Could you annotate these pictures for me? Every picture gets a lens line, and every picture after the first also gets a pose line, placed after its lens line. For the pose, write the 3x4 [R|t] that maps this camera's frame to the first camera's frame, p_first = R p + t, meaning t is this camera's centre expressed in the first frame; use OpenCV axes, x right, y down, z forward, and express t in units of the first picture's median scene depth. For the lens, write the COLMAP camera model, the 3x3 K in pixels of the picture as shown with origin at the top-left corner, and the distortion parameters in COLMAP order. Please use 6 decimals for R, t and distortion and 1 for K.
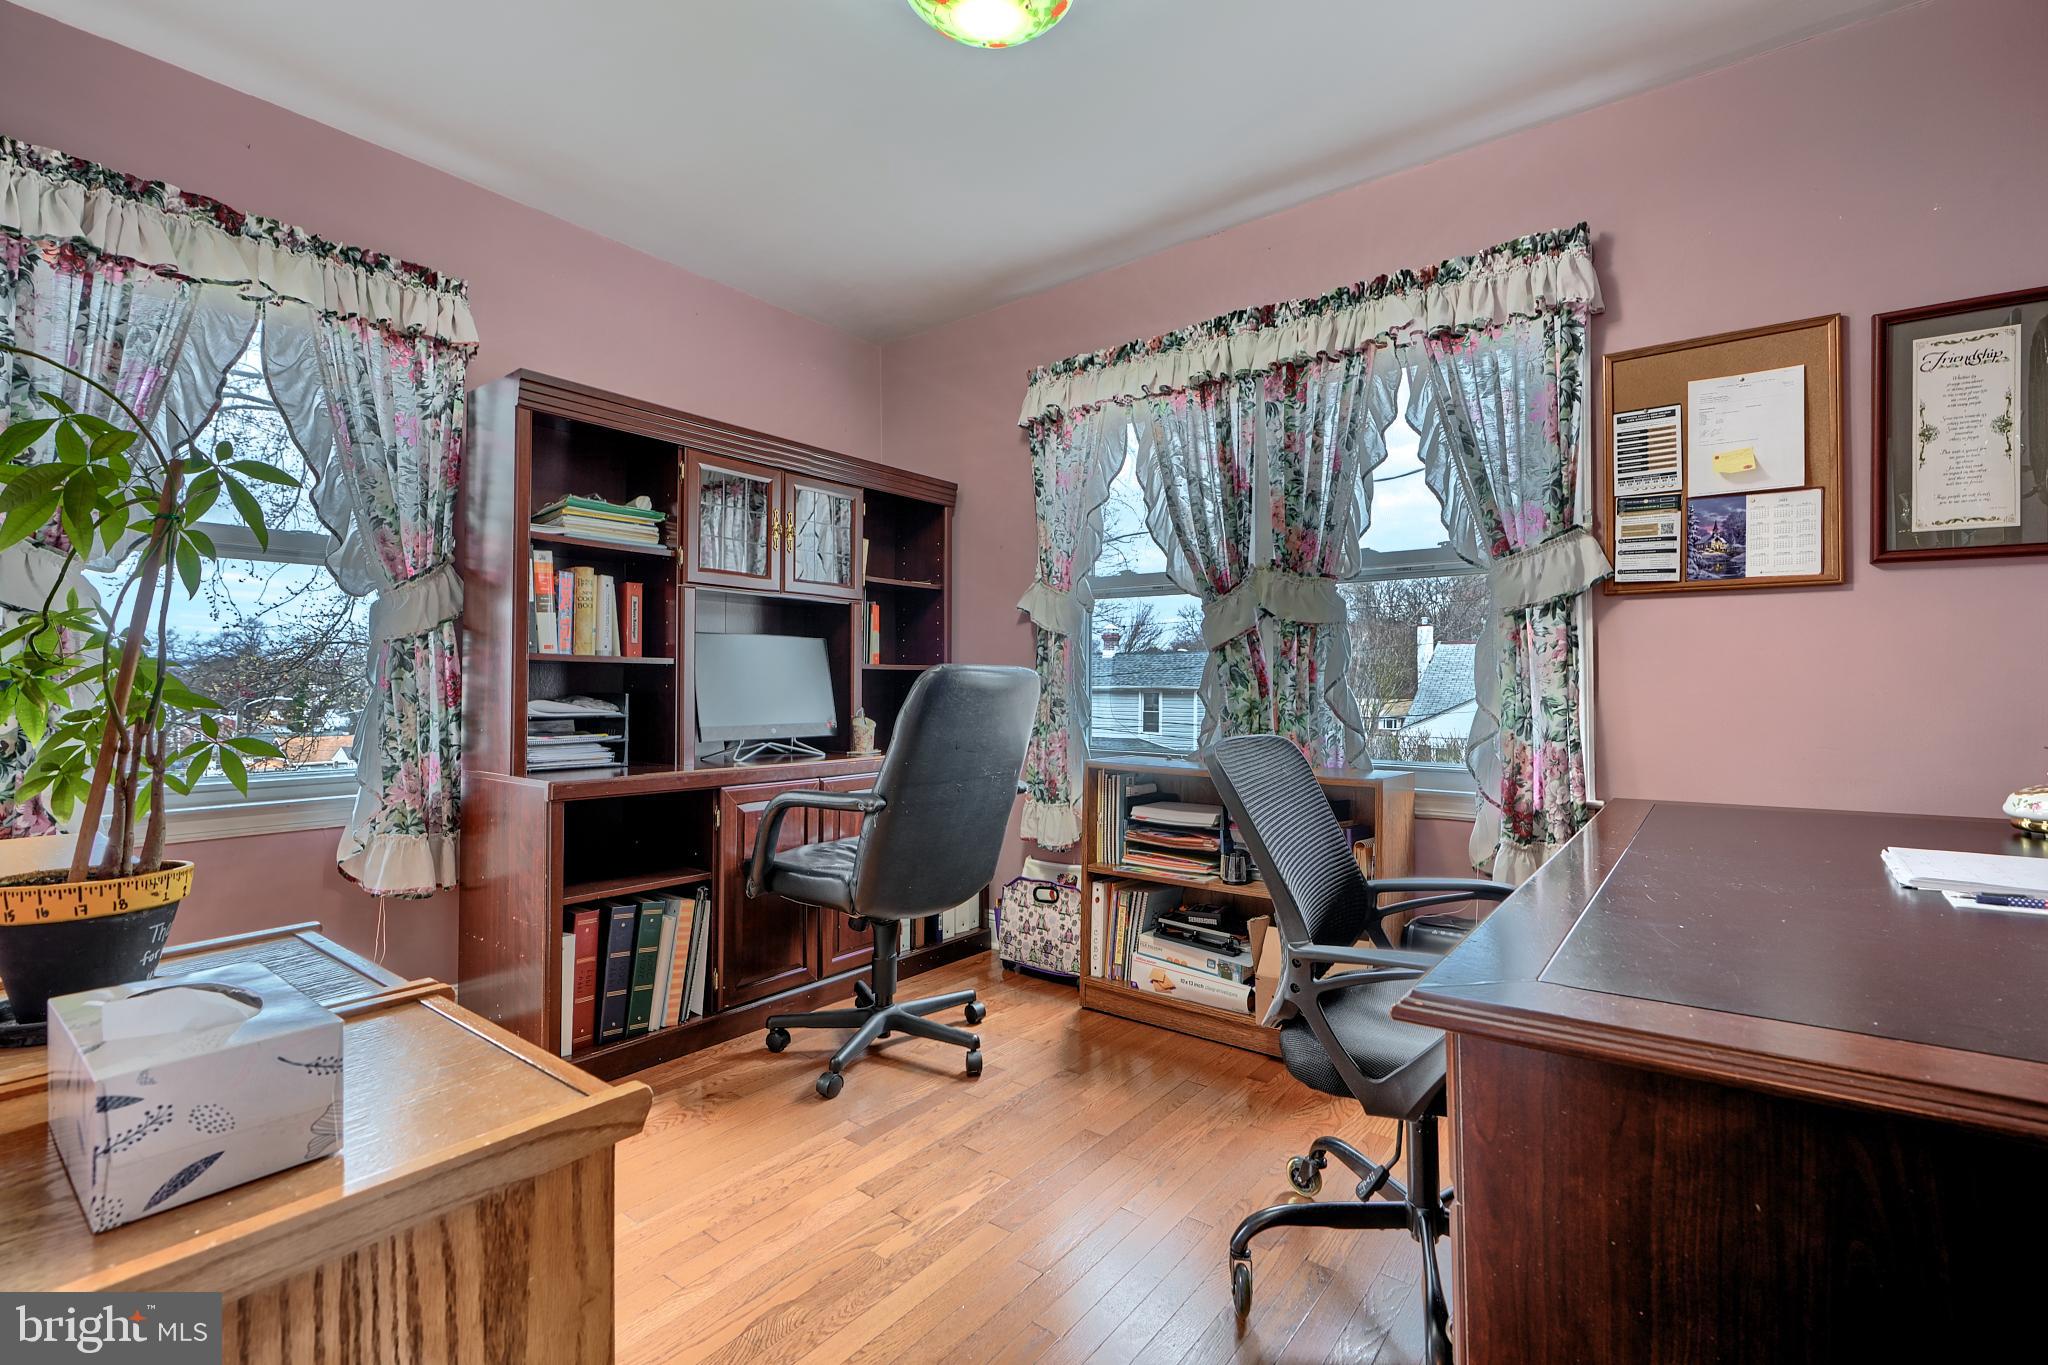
lens RADIAL K [[930.3, 0, 1030.3], [0, 930.3, 681.9], [0, 0, 1]] dist [0.004726, 0.000957]
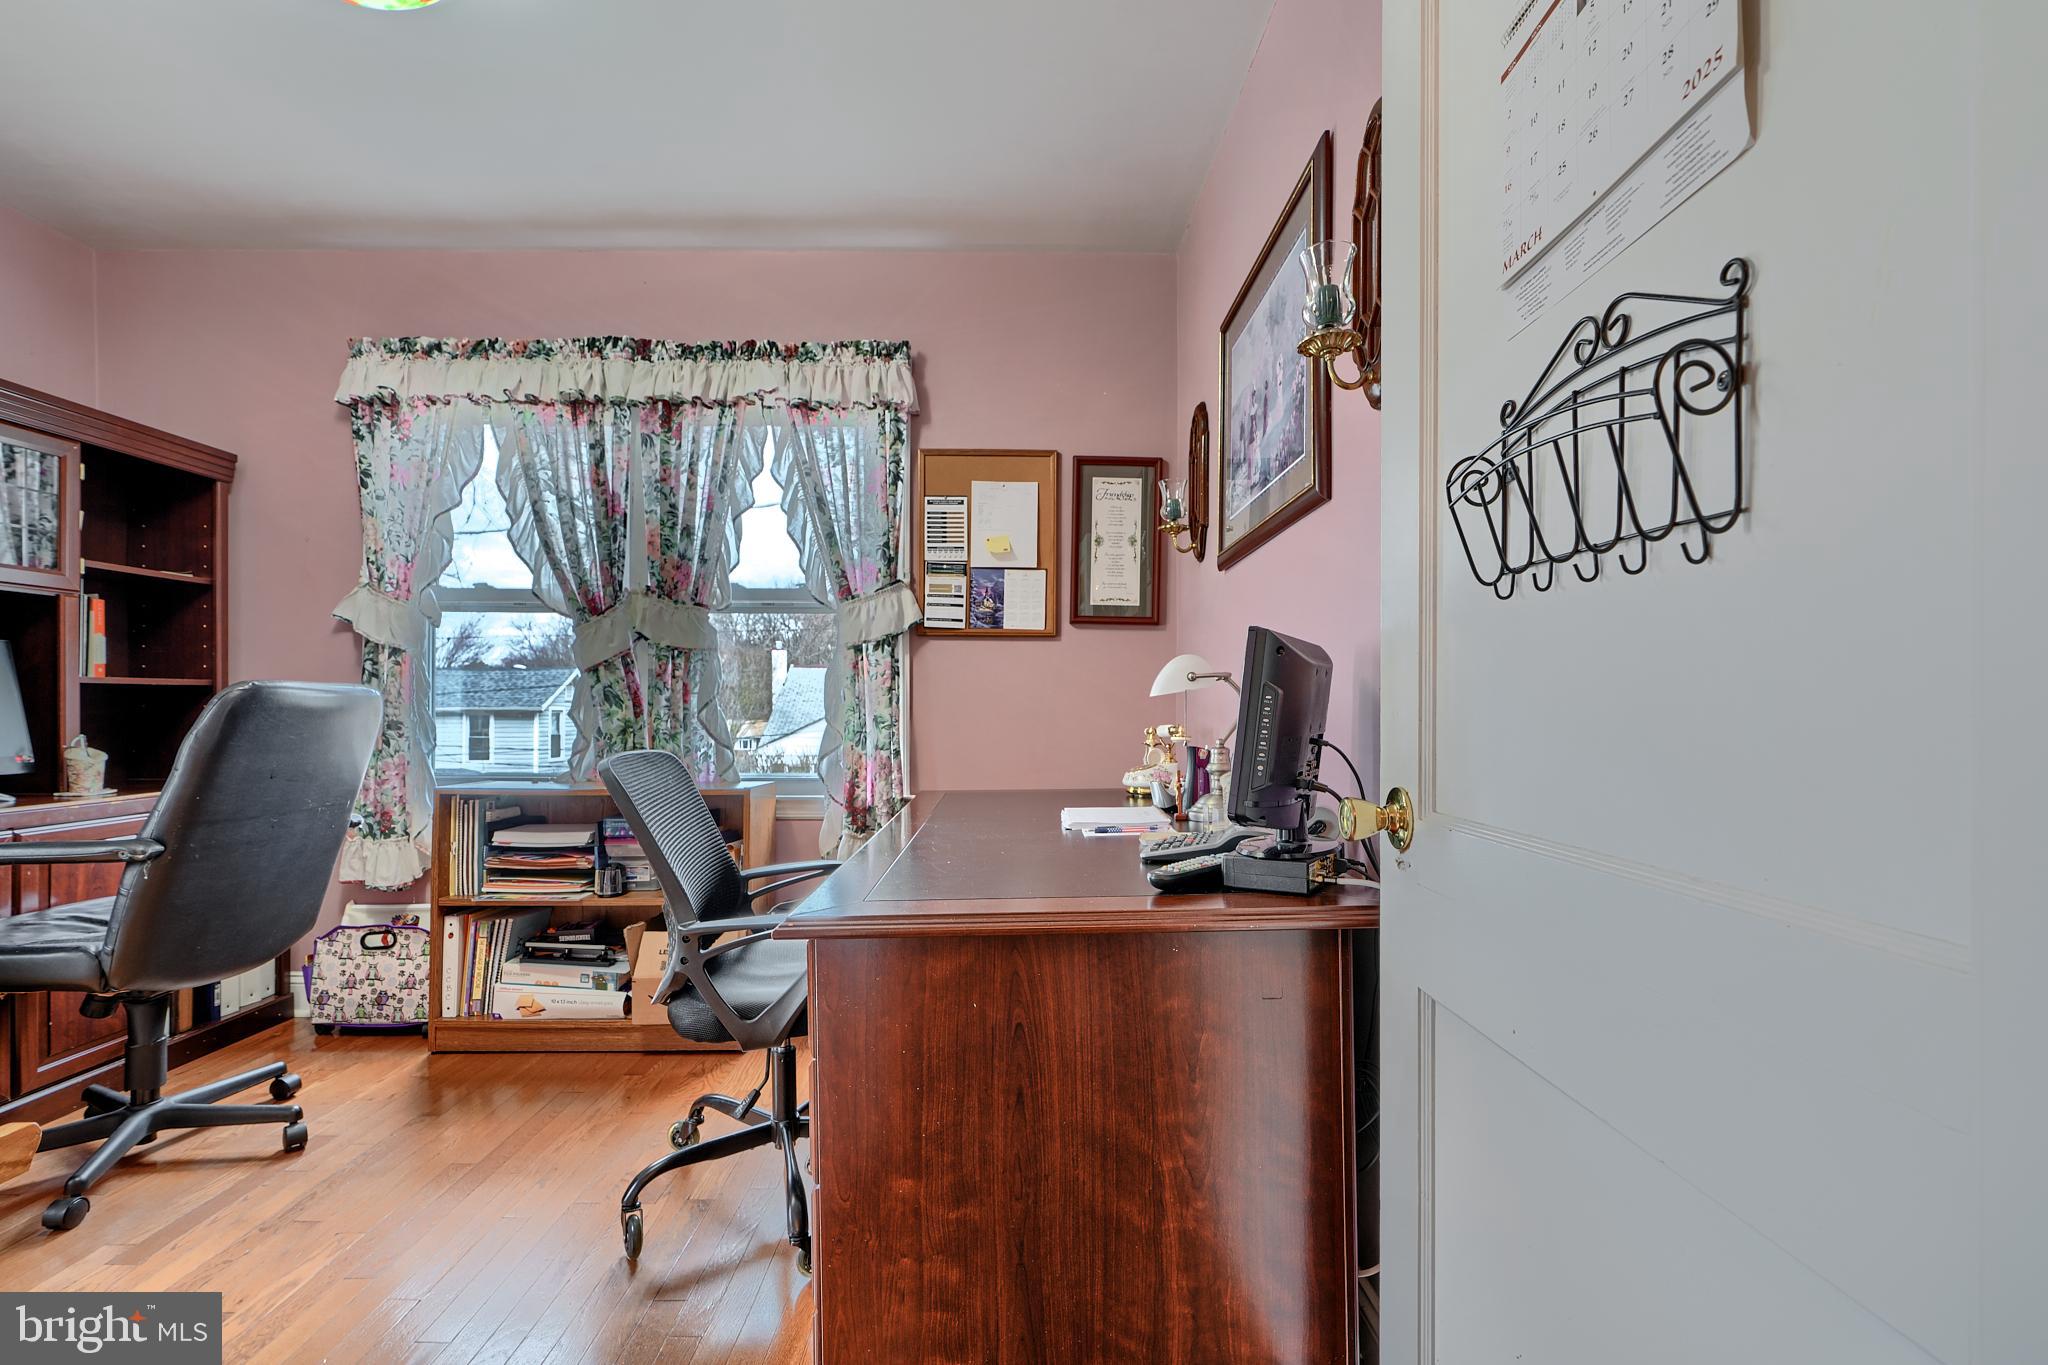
lens RADIAL K [[935.5, 0, 1030.5], [0, 935.5, 674.4], [0, 0, 1]] dist [-0.019103, 0.000002]
pose [[0.787280, 0.021773, 0.616211, -0.048034], [-0.002941, 0.999498, -0.031558, 0.000285], [-0.616588, 0.023033, 0.786949, -0.095572]]
